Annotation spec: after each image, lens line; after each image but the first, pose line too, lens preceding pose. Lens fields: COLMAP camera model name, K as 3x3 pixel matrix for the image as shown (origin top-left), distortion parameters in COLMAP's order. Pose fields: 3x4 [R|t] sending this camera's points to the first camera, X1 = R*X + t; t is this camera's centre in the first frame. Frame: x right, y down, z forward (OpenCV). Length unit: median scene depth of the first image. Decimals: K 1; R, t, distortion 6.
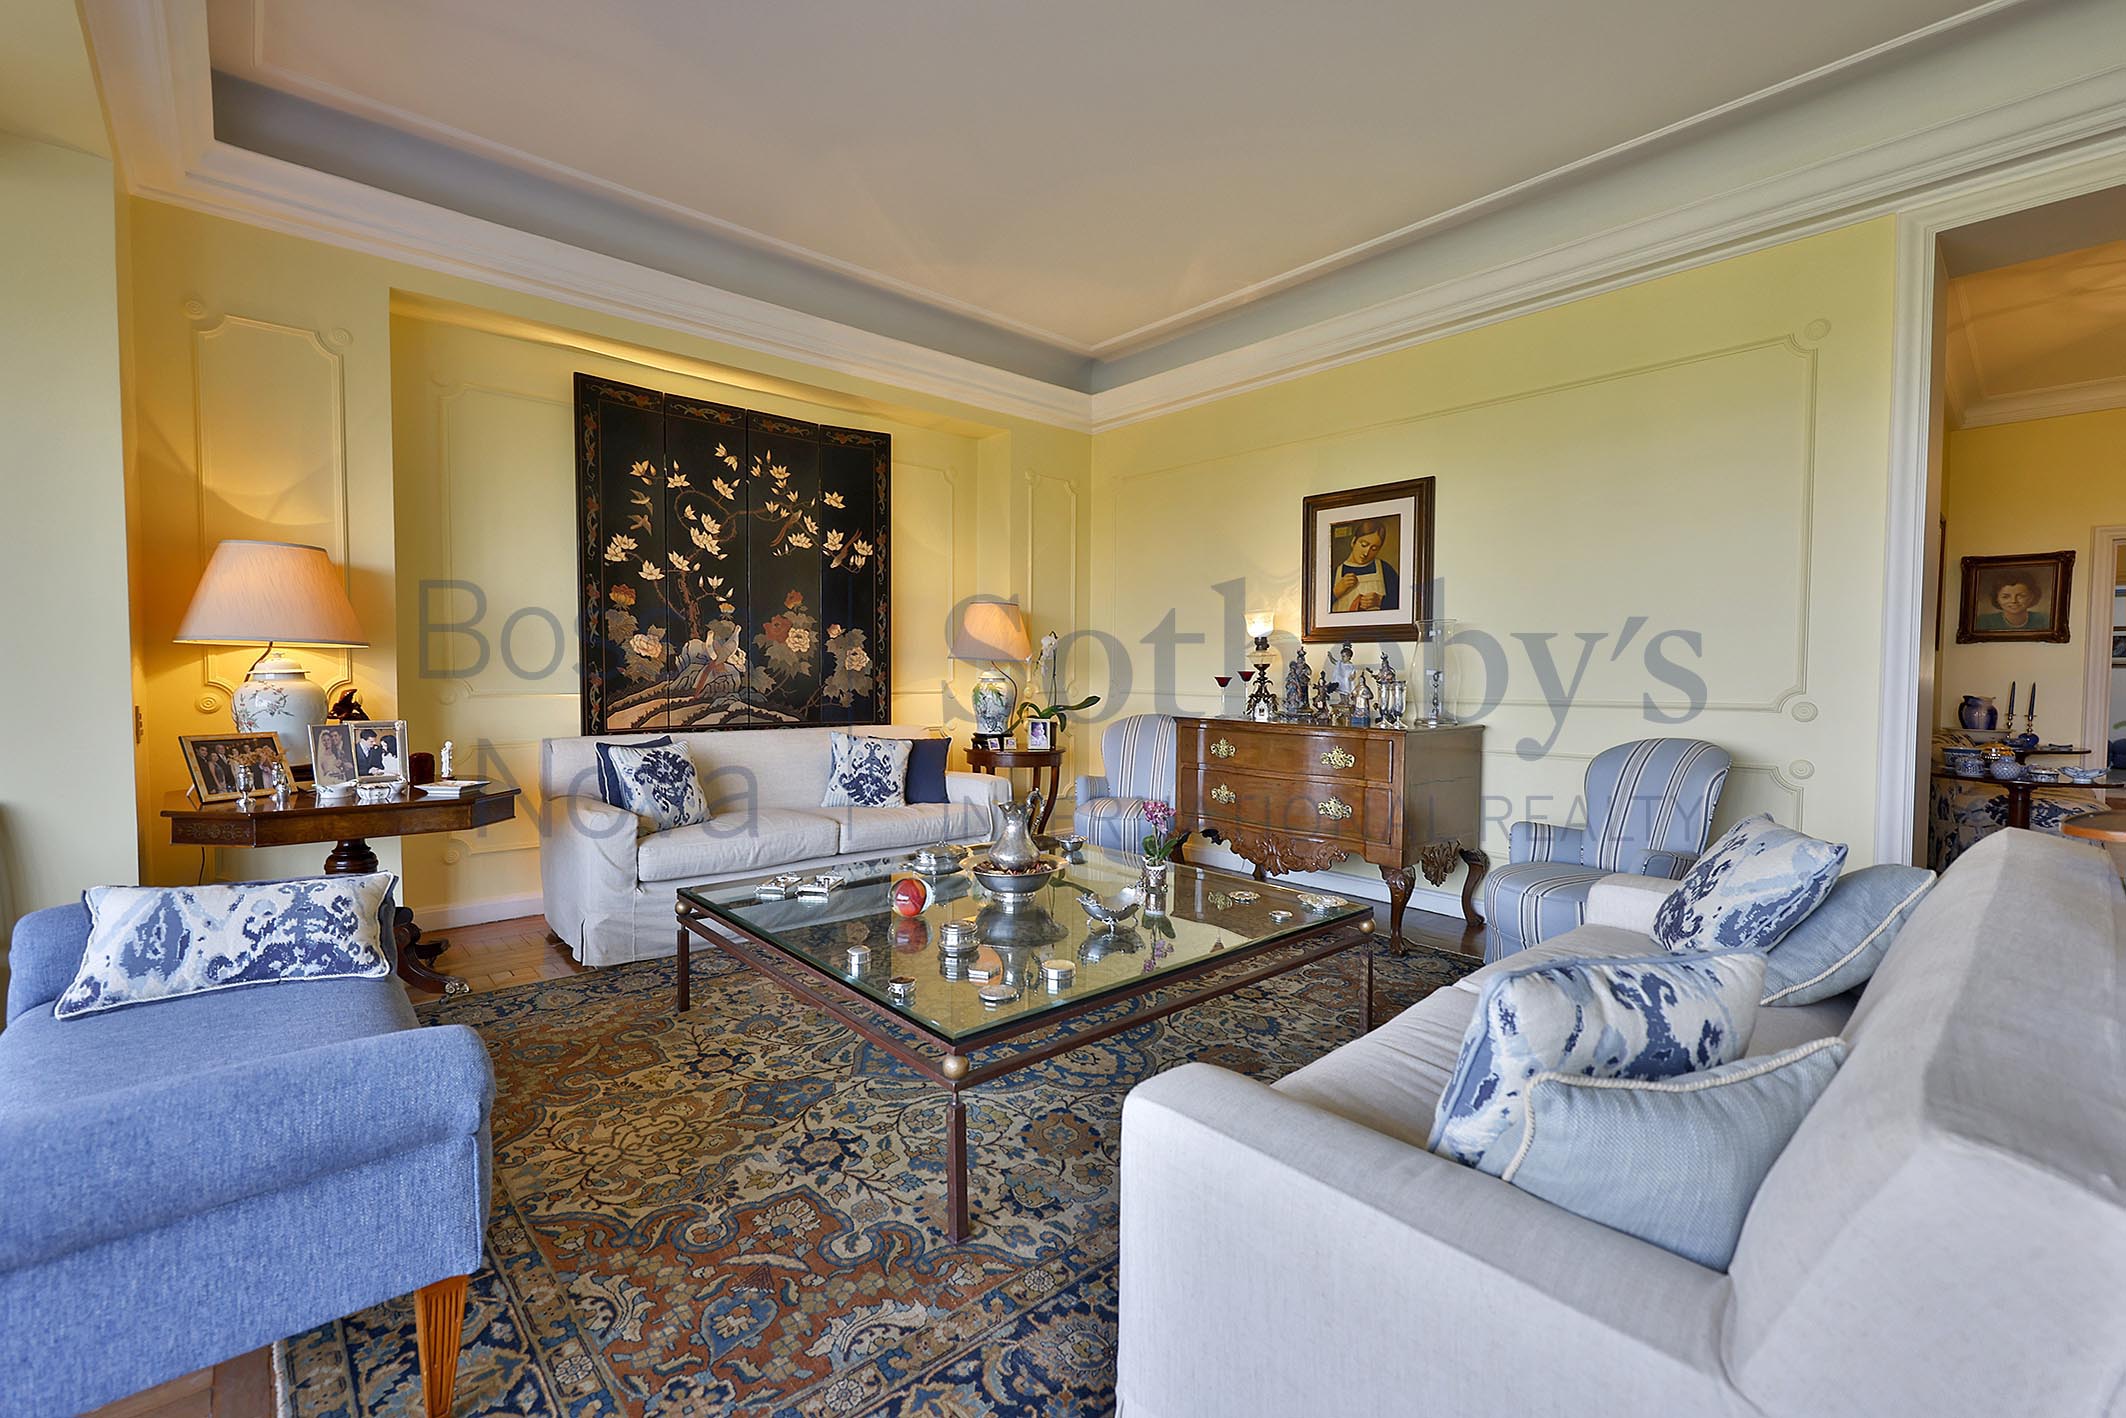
lens RADIAL K [[903.2, 0, 1052.0], [0, 903.2, 705.7], [0, 0, 1]] dist [-0.003320, -0.000890]
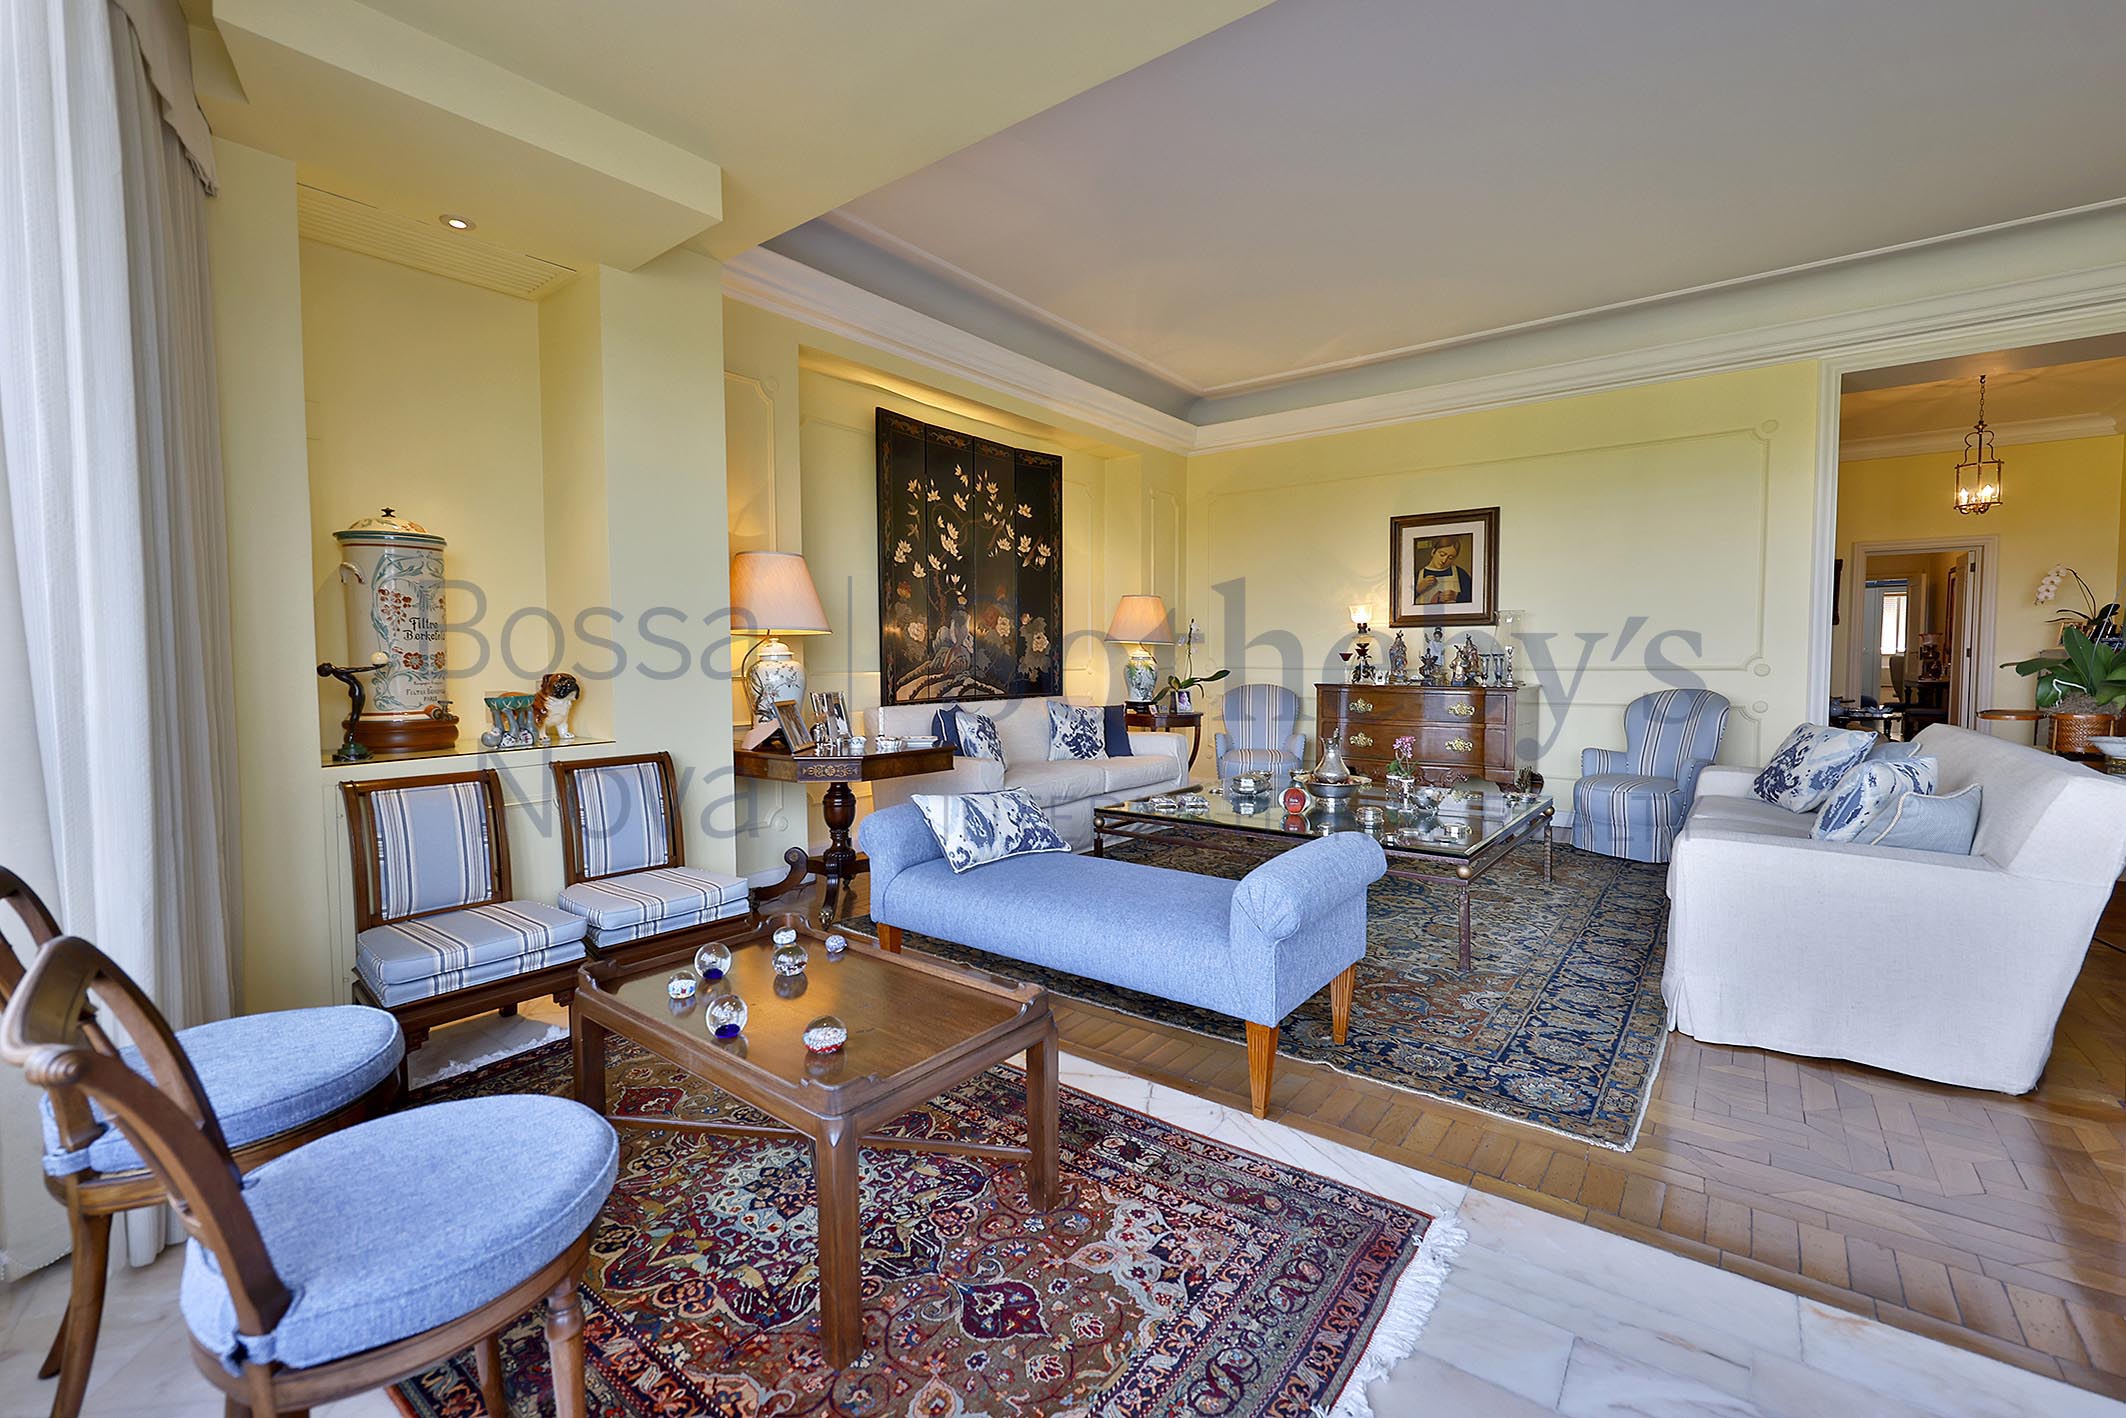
lens RADIAL K [[903.2, 0, 1056.8], [0, 903.2, 704.1], [0, 0, 1]] dist [-0.003320, -0.000890]
pose [[0.981799, -0.020490, 0.188816, -0.492733], [0.017423, 0.999688, 0.017886, 0.012245], [-0.189124, -0.014270, 0.981850, -0.229189]]
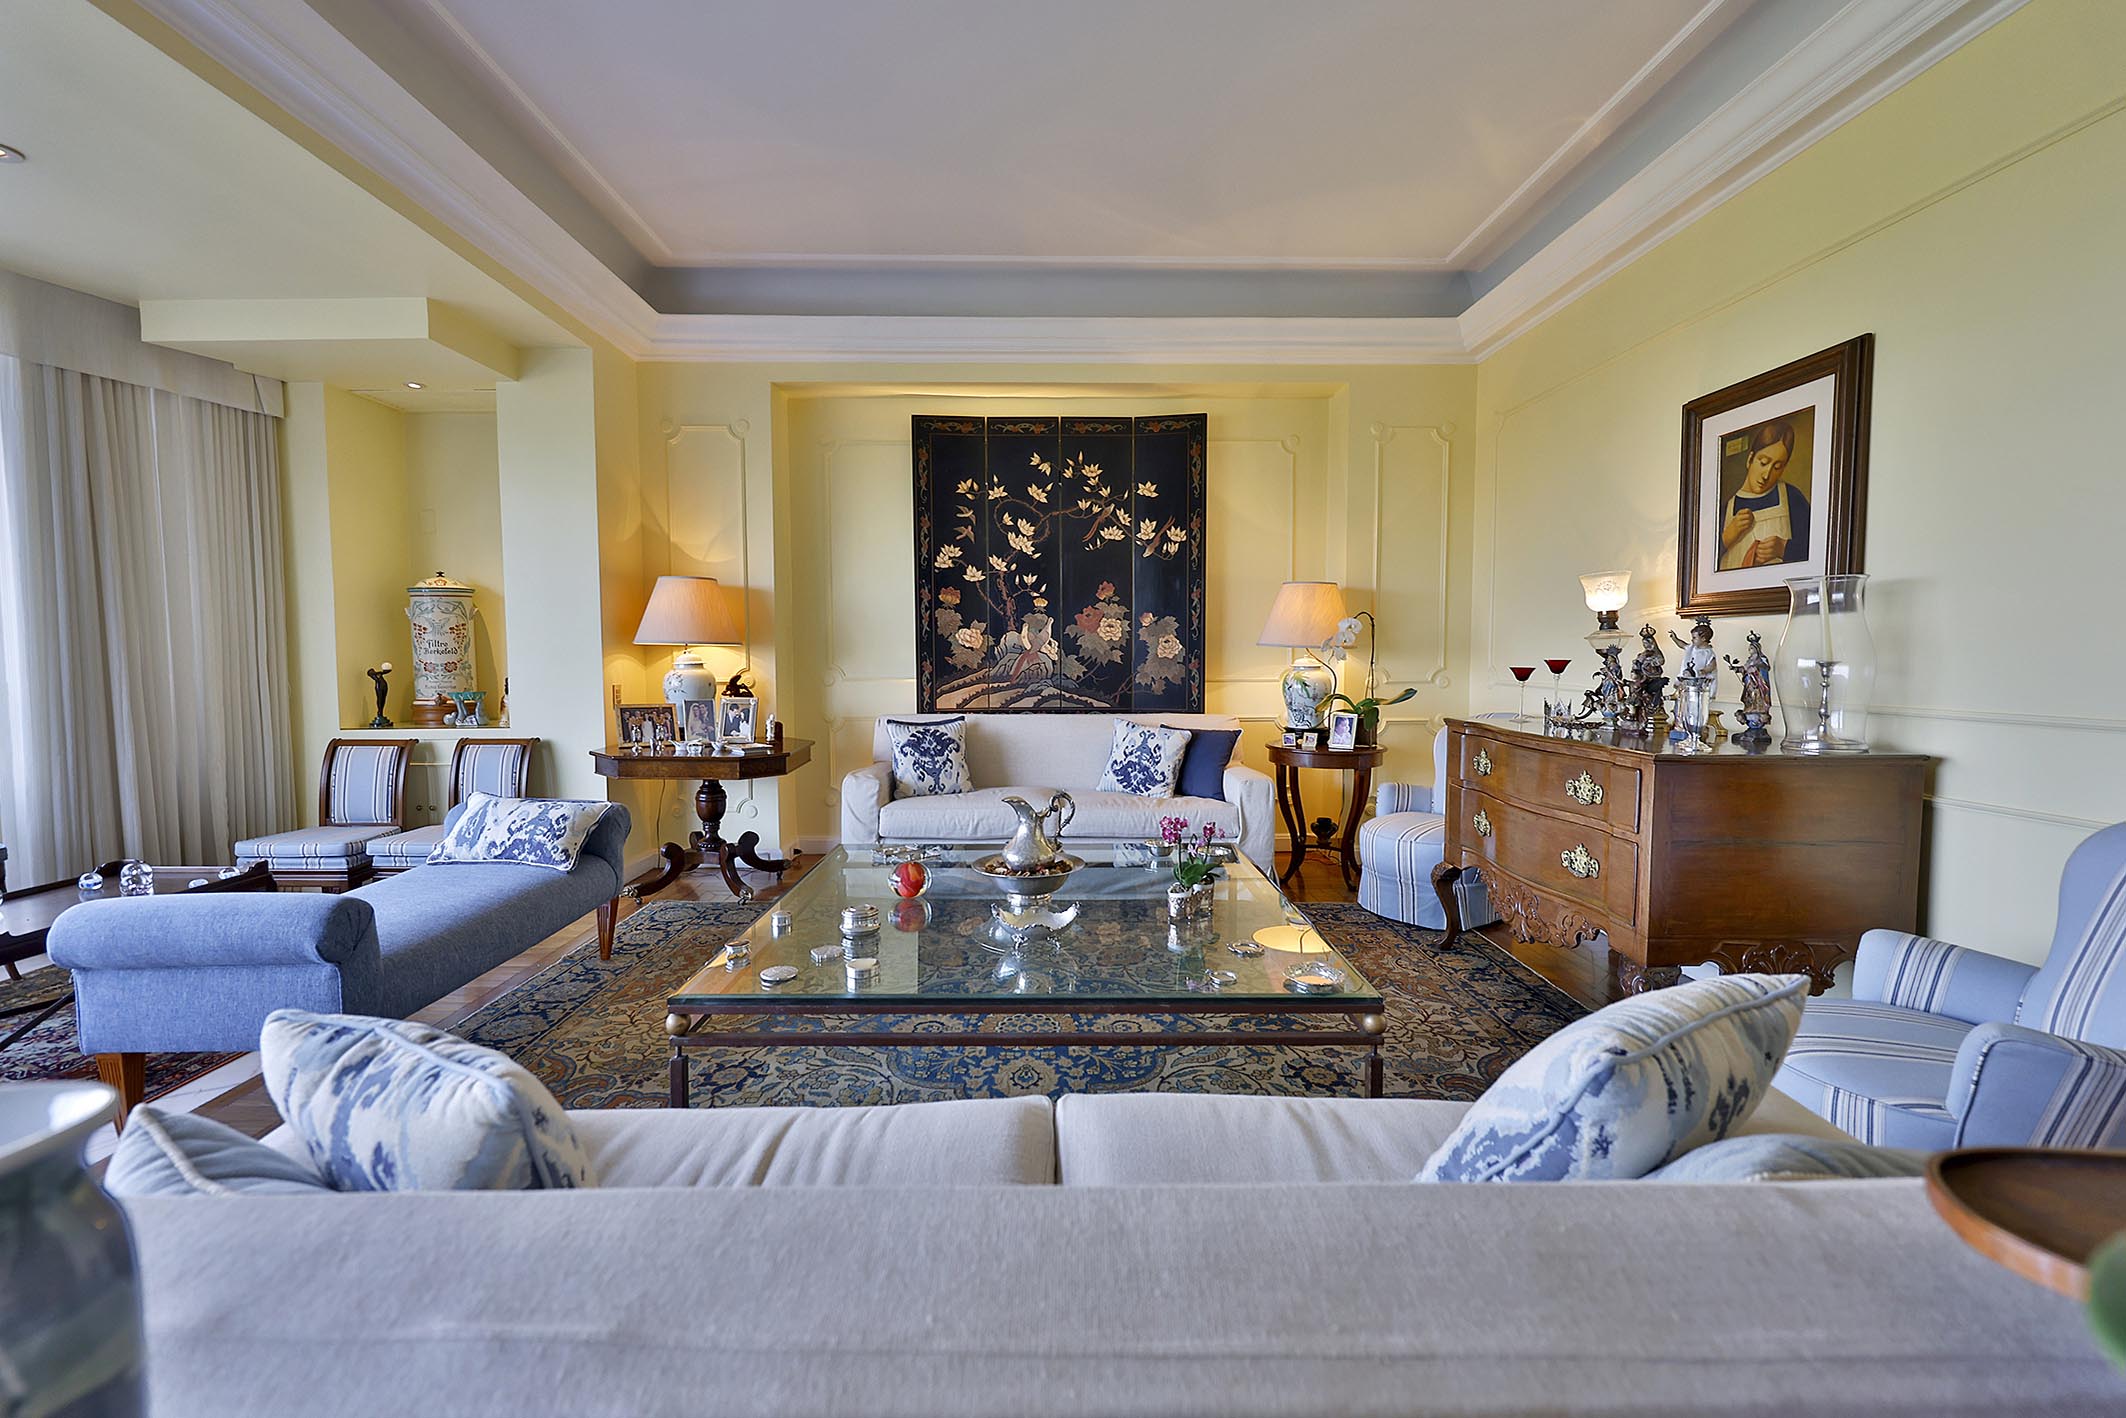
lens RADIAL K [[903.2, 0, 1051.9], [0, 903.2, 700.3], [0, 0, 1]] dist [-0.003320, -0.000890]
pose [[0.754182, 0.029014, -0.656024, 0.396325], [-0.018336, 0.999564, 0.023128, -0.015163], [0.656409, -0.005414, 0.754386, 0.188016]]
